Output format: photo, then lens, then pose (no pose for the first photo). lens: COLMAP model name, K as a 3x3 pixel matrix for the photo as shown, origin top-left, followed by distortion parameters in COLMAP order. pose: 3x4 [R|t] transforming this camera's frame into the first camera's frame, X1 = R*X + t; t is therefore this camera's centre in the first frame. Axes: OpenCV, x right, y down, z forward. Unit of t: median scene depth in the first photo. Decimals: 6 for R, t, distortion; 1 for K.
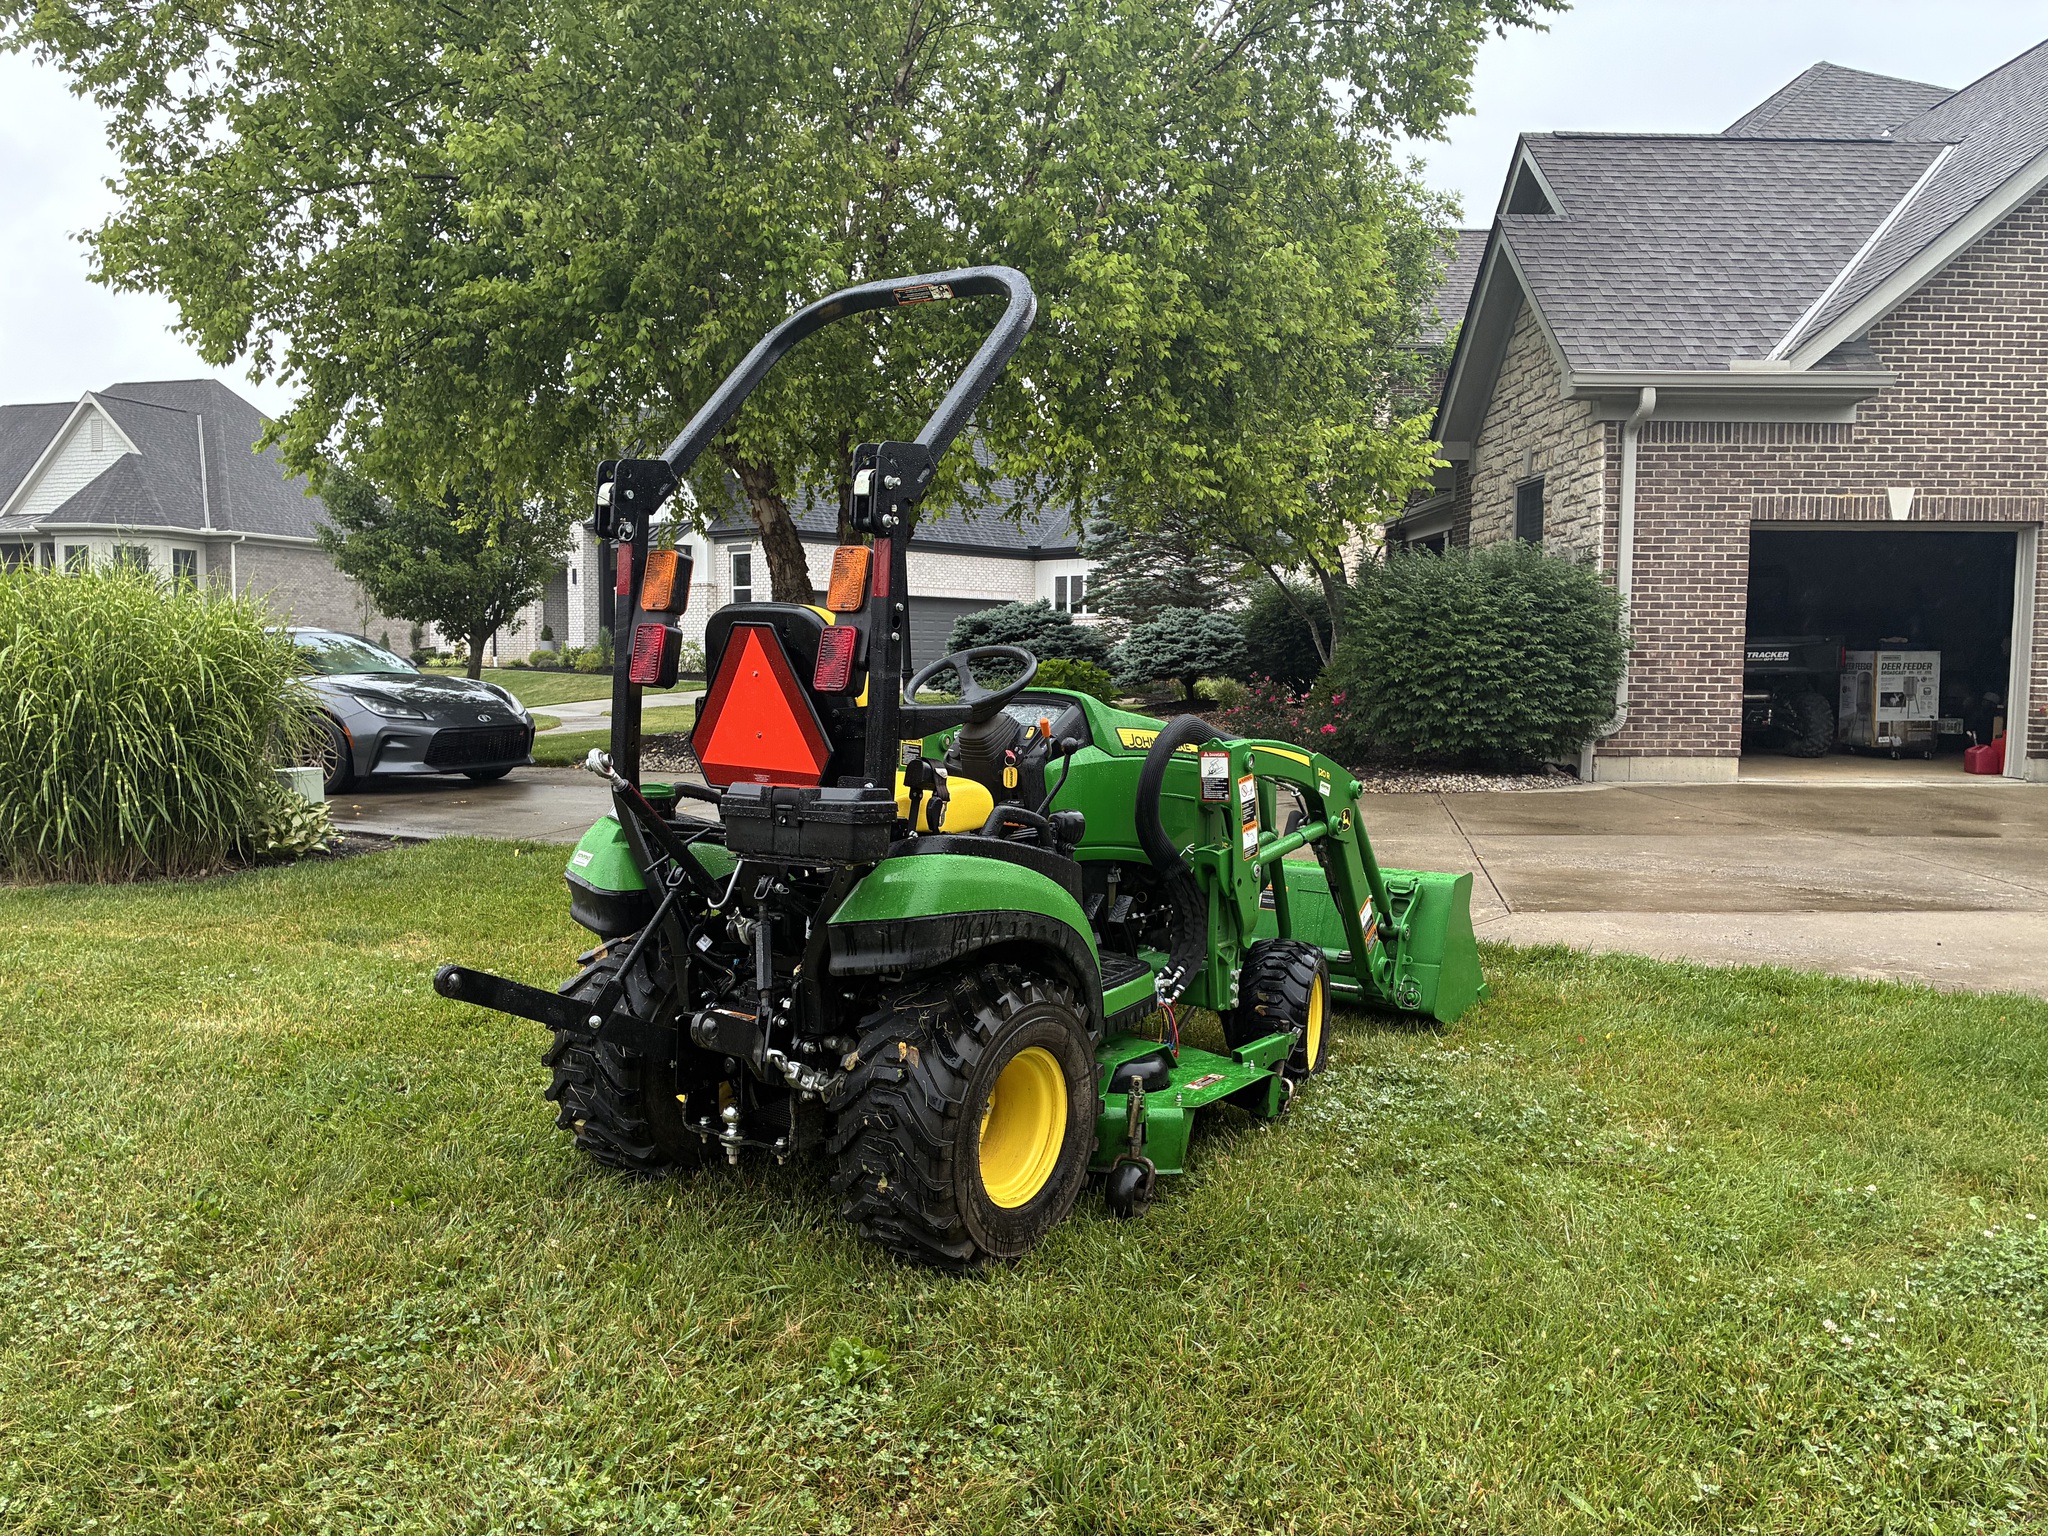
lens RADIAL K [[1518.5, 0, 1042.3], [0, 1518.5, 758.8], [0, 0, 1]] dist [0.129102, -0.150978]
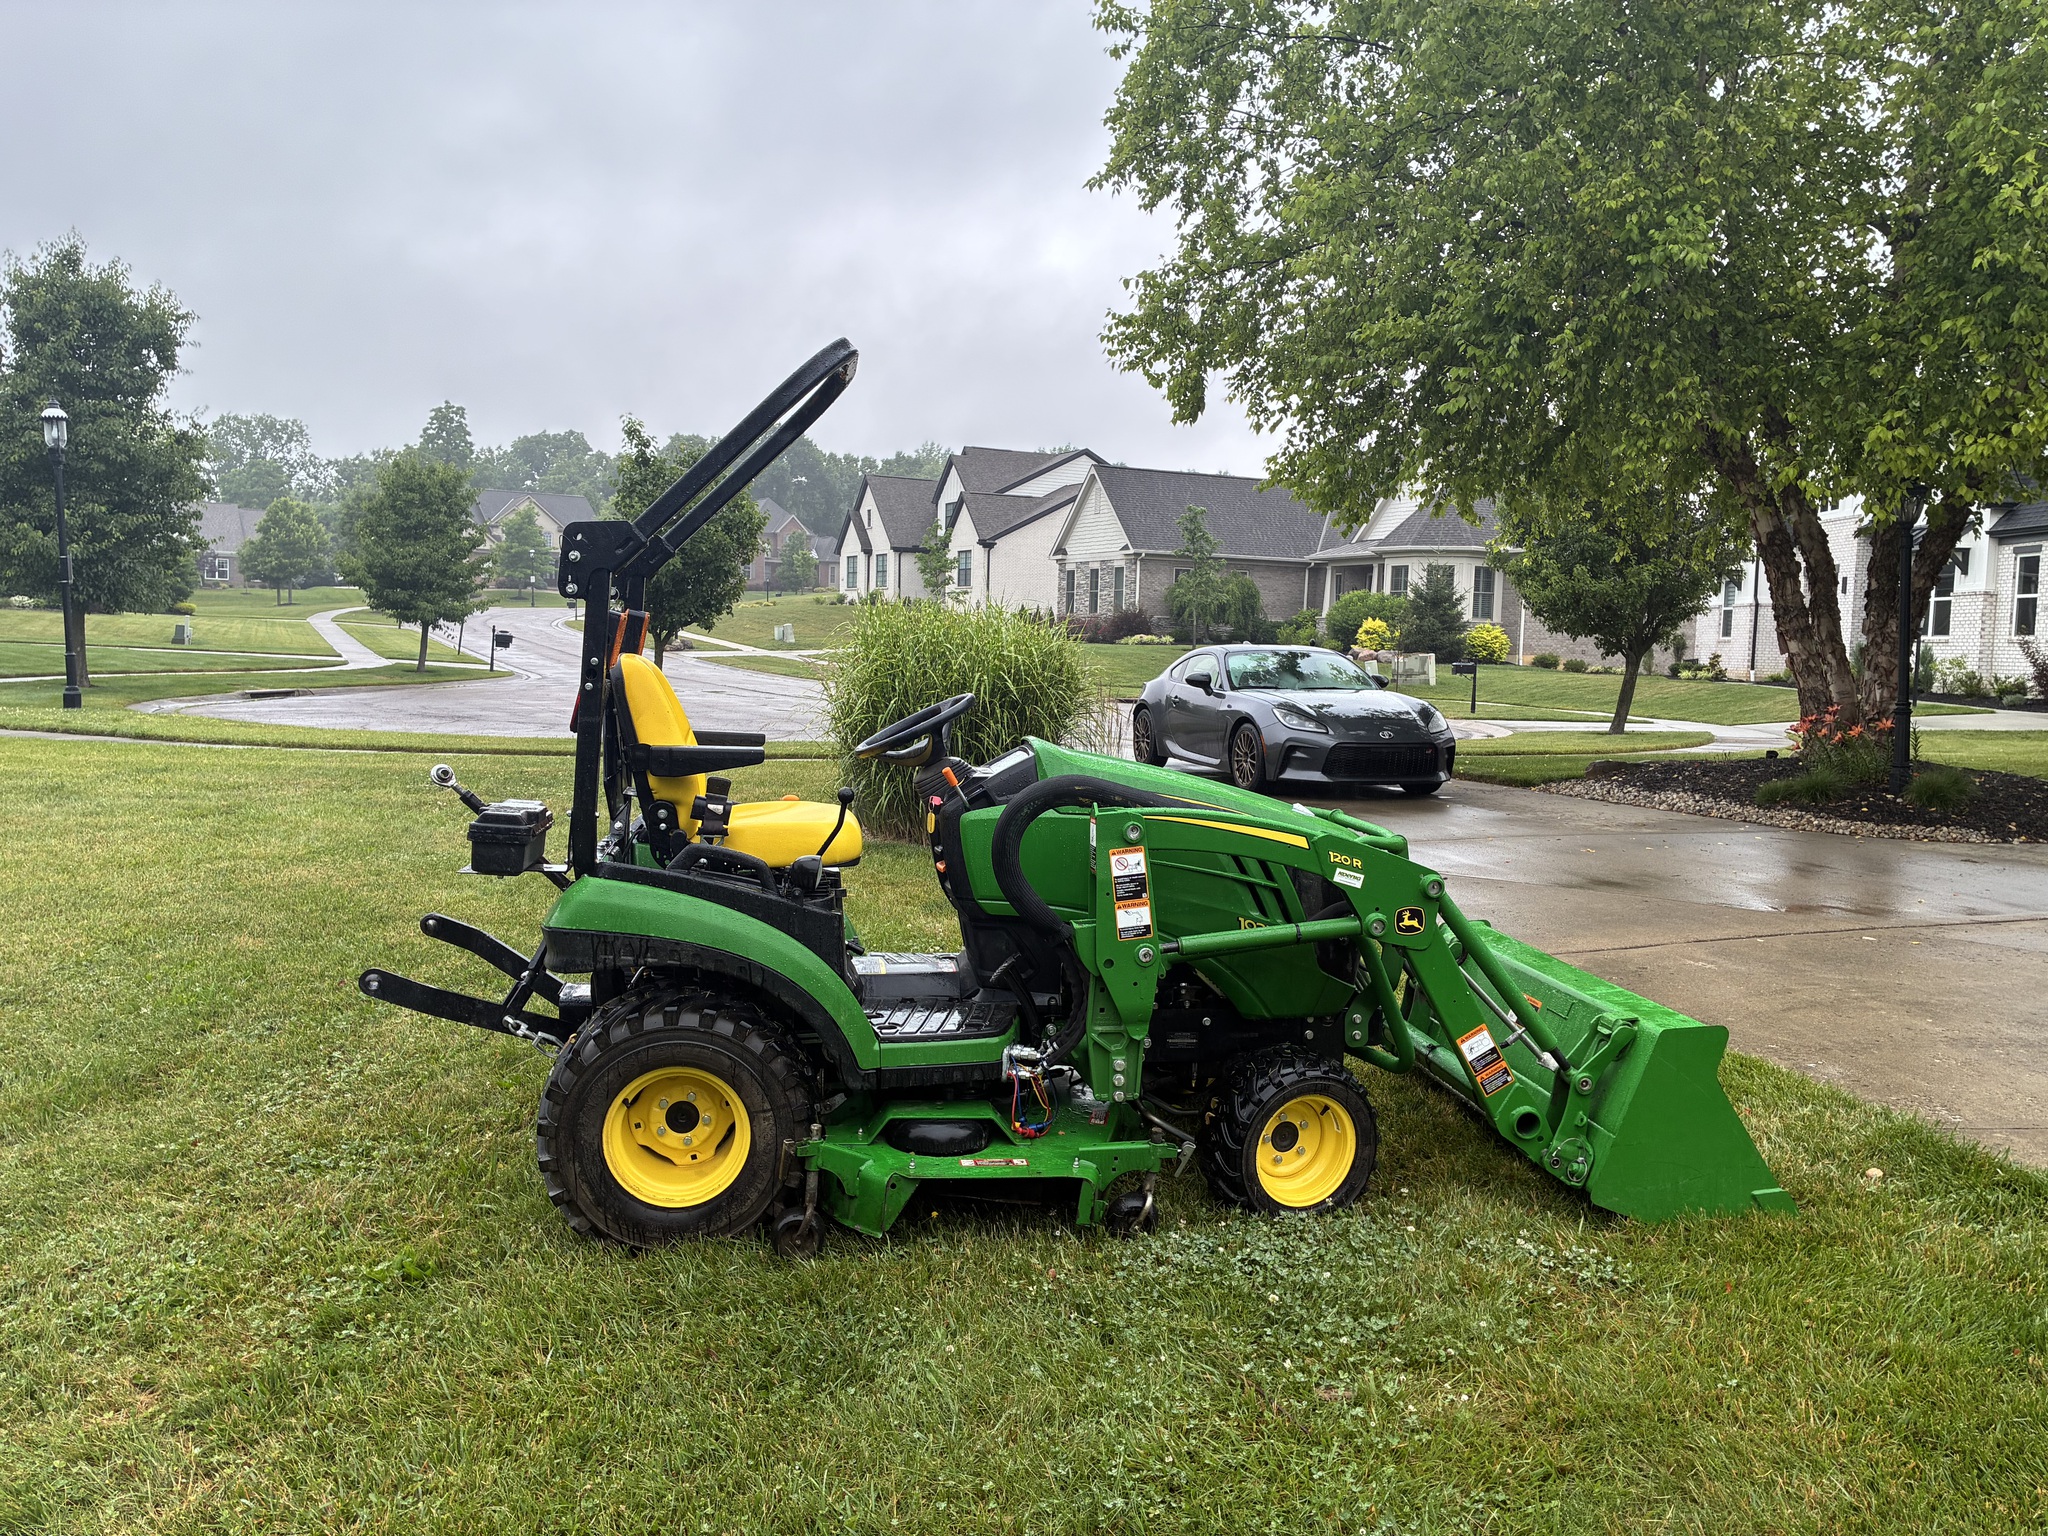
lens RADIAL K [[1543.8, 0, 1024.0], [0, 1543.8, 768.0], [0, 0, 1]] dist [0.041368, -0.054199]
pose [[0.691812, 0.074647, -0.718209, 0.180102], [-0.075570, 0.996665, 0.030797, -0.014251], [0.718112, 0.032969, 0.695146, 0.078367]]
